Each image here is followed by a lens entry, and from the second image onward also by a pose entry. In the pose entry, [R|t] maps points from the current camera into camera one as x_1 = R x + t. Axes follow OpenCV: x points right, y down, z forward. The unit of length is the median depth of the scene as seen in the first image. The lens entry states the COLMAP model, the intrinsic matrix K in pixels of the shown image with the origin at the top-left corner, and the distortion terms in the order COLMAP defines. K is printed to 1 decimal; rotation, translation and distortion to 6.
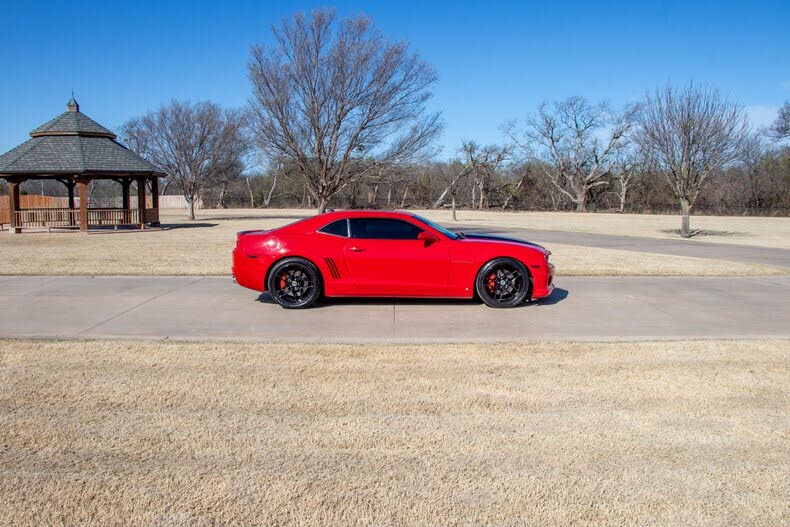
lens RADIAL K [[662.0, 0, 394.9], [0, 662.0, 264.2], [0, 0, 1]] dist [-0.111503, 0.017287]
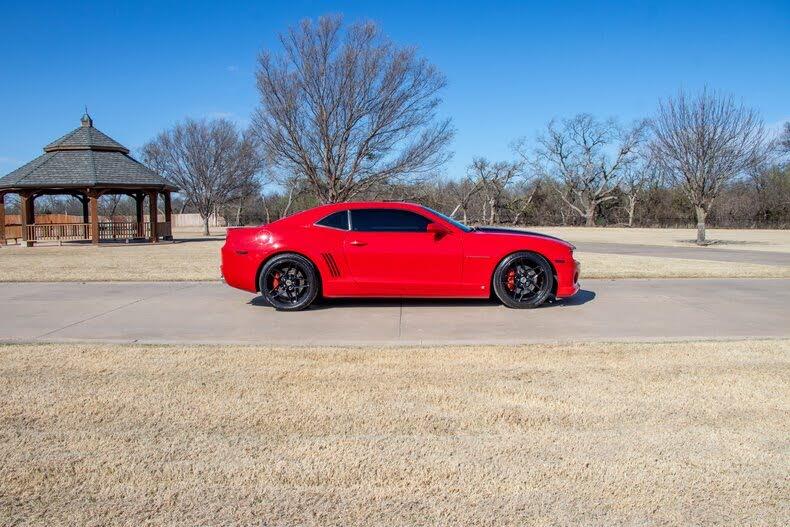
lens RADIAL K [[639.3, 0, 393.0], [0, 639.3, 262.7], [0, 0, 1]] dist [-0.119006, 0.051064]
pose [[0.999684, -0.007639, -0.023957, 0.002994], [0.006924, 0.999533, -0.029770, 0.009266], [0.024173, 0.029595, 0.999270, 0.045754]]
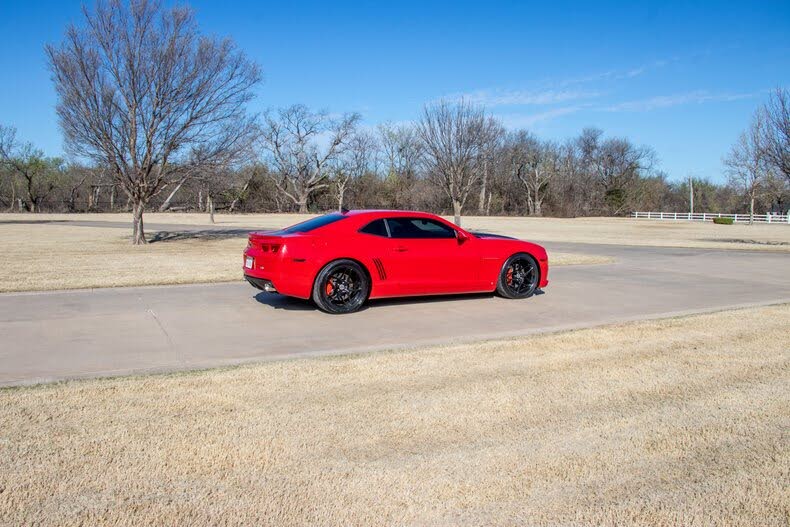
lens RADIAL K [[641.6, 0, 392.4], [0, 641.6, 263.5], [0, 0, 1]] dist [-0.105114, 0.004378]
pose [[0.893996, -0.038348, 0.446431, -0.161188], [0.039351, 0.999201, 0.007029, -0.002726], [-0.446344, 0.011284, 0.894790, 0.042777]]
